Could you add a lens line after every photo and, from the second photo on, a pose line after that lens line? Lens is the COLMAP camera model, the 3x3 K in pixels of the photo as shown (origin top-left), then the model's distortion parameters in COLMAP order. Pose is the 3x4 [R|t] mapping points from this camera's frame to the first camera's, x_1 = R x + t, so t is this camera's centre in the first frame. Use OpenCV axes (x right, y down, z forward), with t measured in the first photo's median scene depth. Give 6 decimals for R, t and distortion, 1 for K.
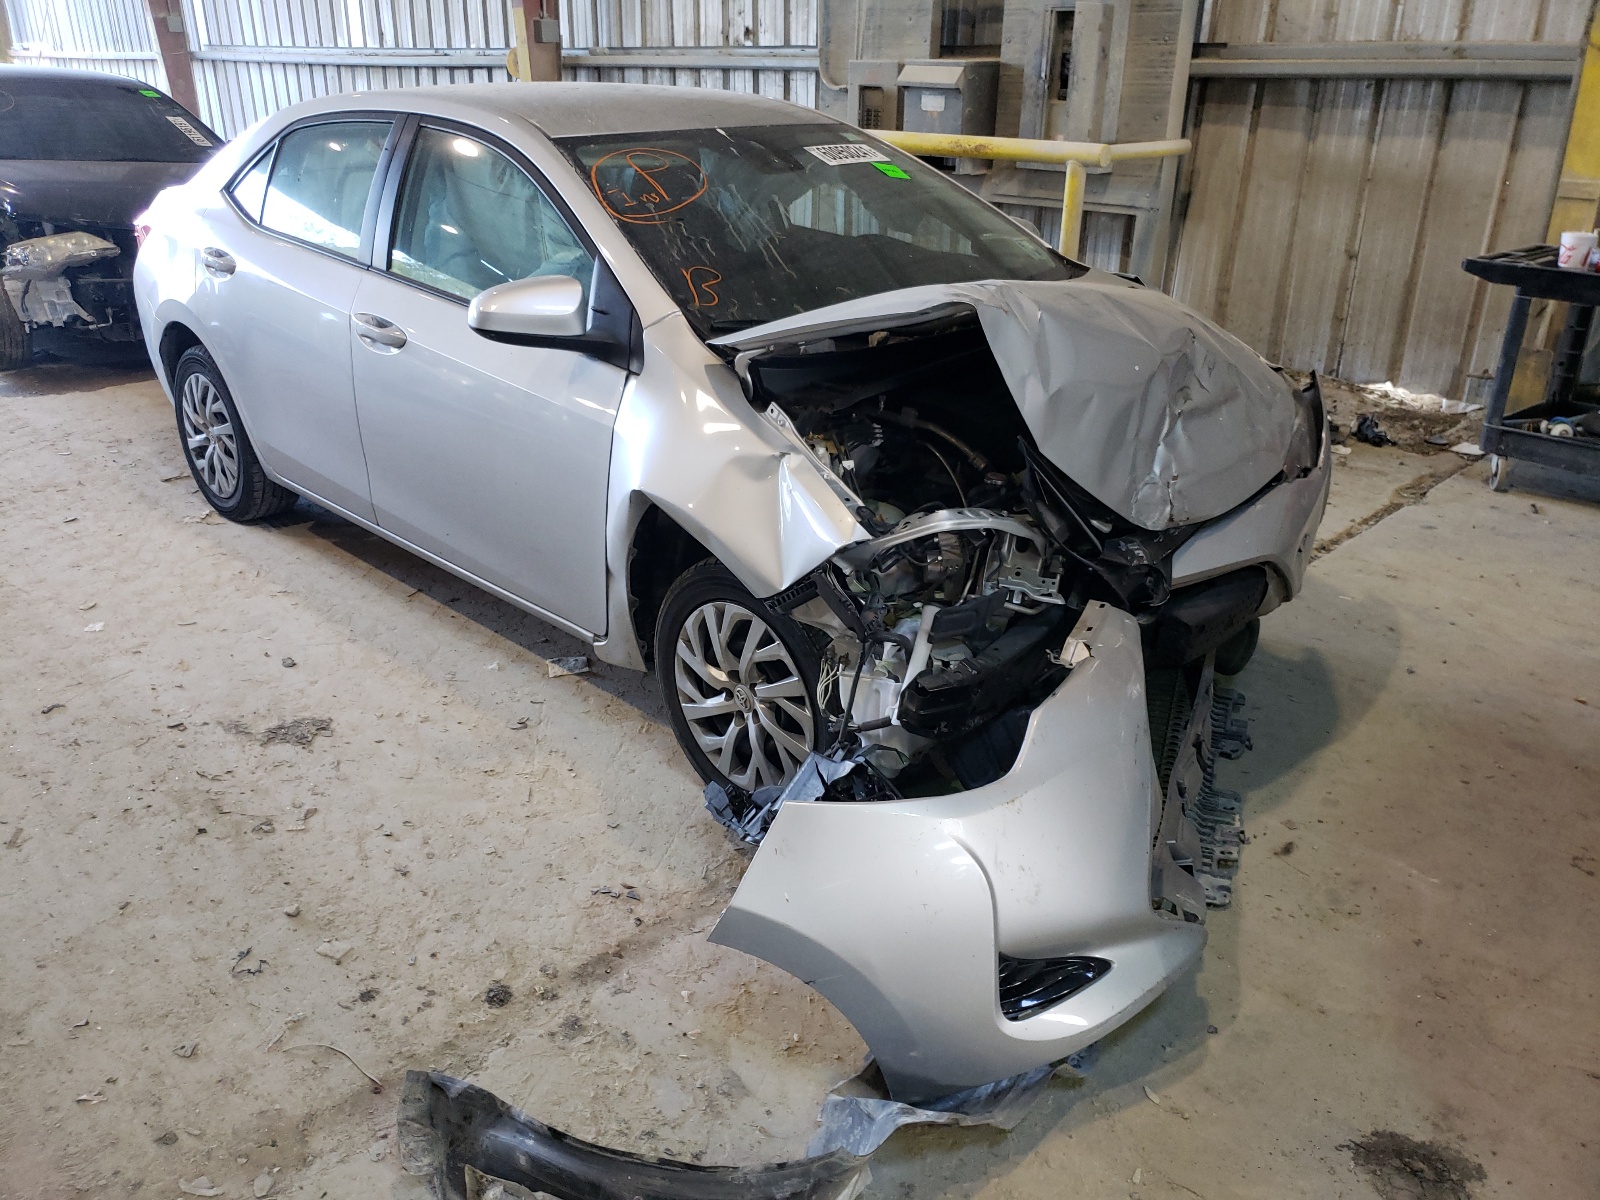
lens RADIAL K [[1215.0, 0, 796.1], [0, 1215.0, 600.7], [0, 0, 1]] dist [0.016316, 0.003978]
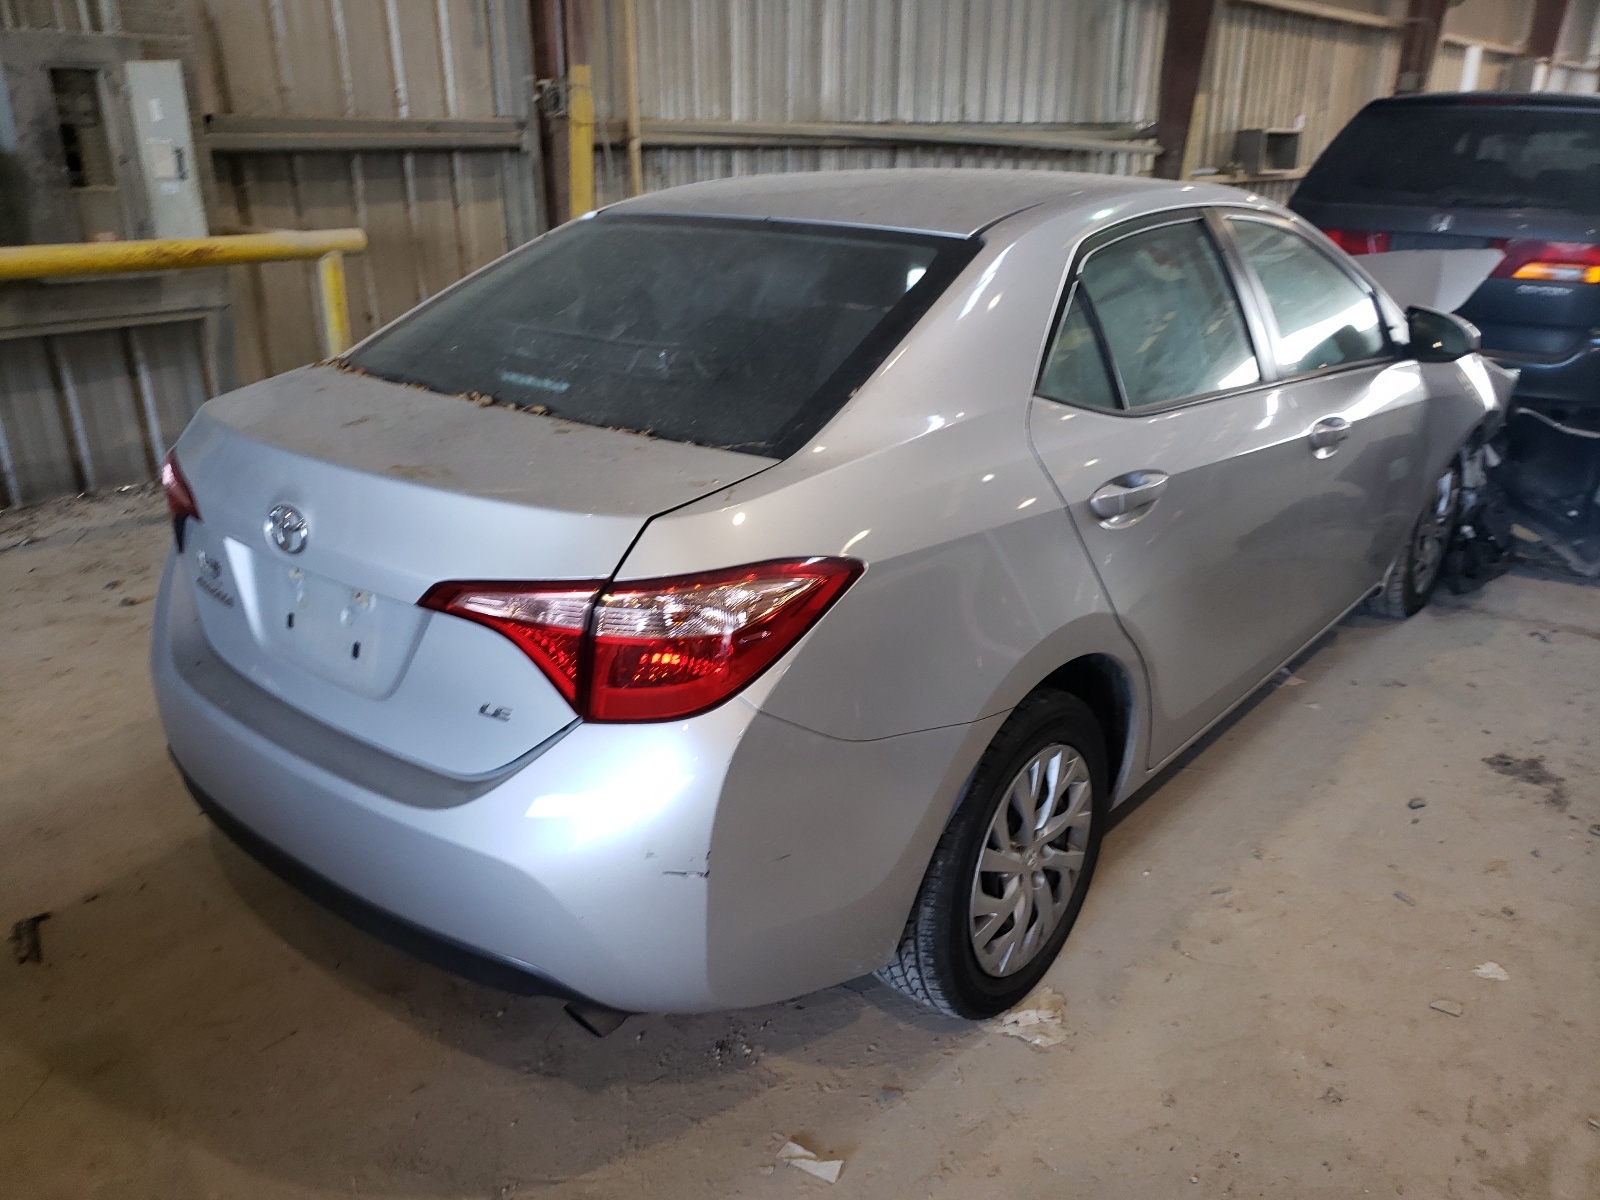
lens RADIAL K [[1215.0, 0, 798.6], [0, 1215.0, 598.3], [0, 0, 1]] dist [0.016316, 0.003978]
pose [[-0.057835, -0.363951, 0.929621, -0.799689], [0.414218, 0.838496, 0.354046, -0.393065], [-0.908338, 0.405542, 0.102261, 0.870954]]
